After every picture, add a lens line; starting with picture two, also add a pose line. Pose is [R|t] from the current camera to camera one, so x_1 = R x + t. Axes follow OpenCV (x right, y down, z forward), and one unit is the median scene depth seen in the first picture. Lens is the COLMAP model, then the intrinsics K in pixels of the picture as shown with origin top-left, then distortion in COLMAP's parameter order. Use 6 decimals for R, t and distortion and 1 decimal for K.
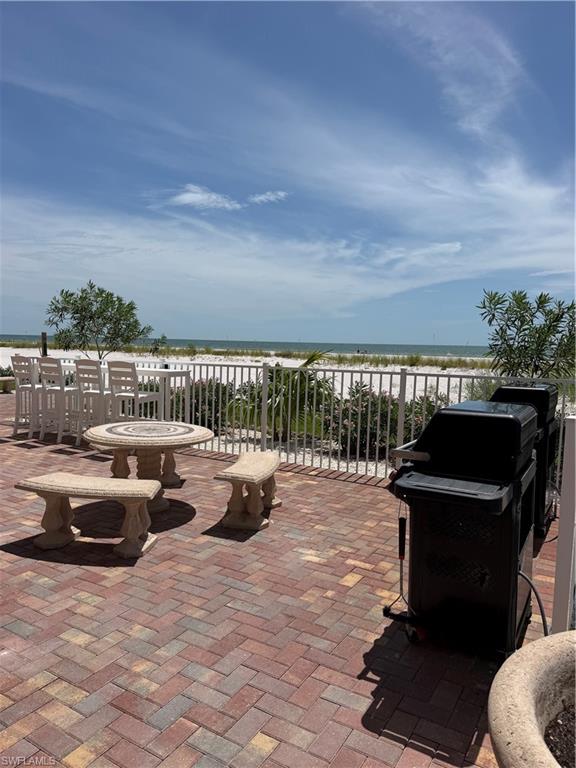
lens RADIAL K [[545.8, 0, 263.4], [0, 545.8, 385.4], [0, 0, 1]] dist [0.050429, -0.083849]
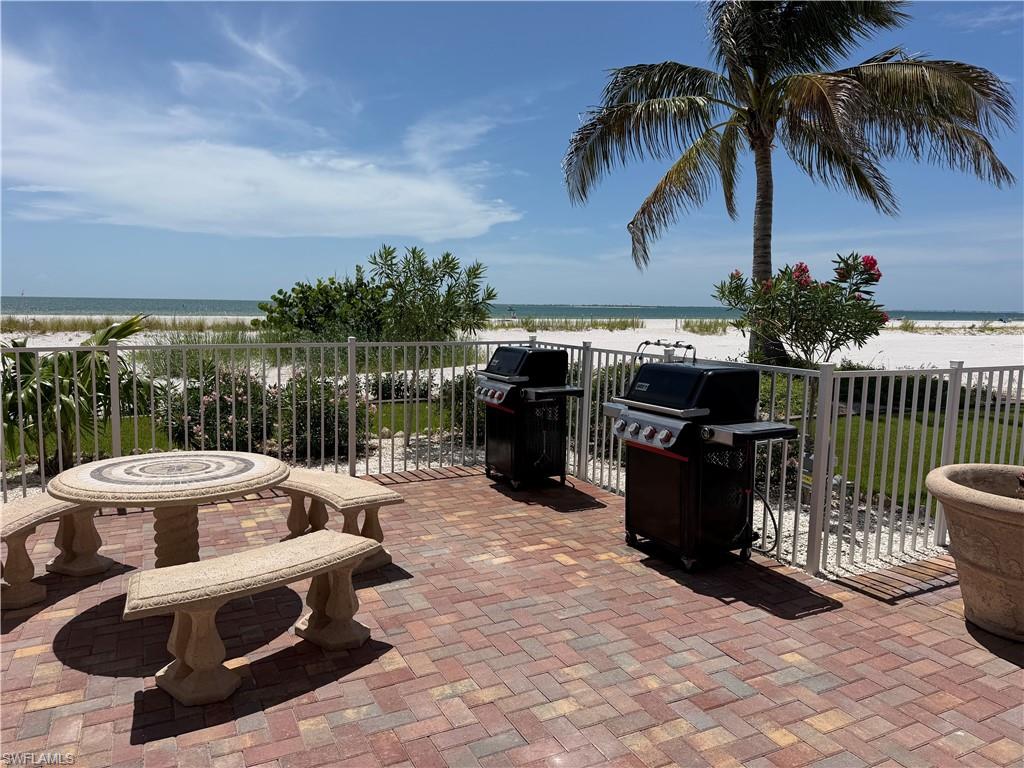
lens RADIAL K [[727.7, 0, 512.0], [0, 727.7, 384.0], [0, 0, 1]] dist [0.050429, -0.083849]
pose [[0.529121, -0.117518, 0.840369, -0.953449], [0.074484, 0.992973, 0.091961, -0.082804], [-0.845271, 0.013936, 0.534156, 0.387055]]
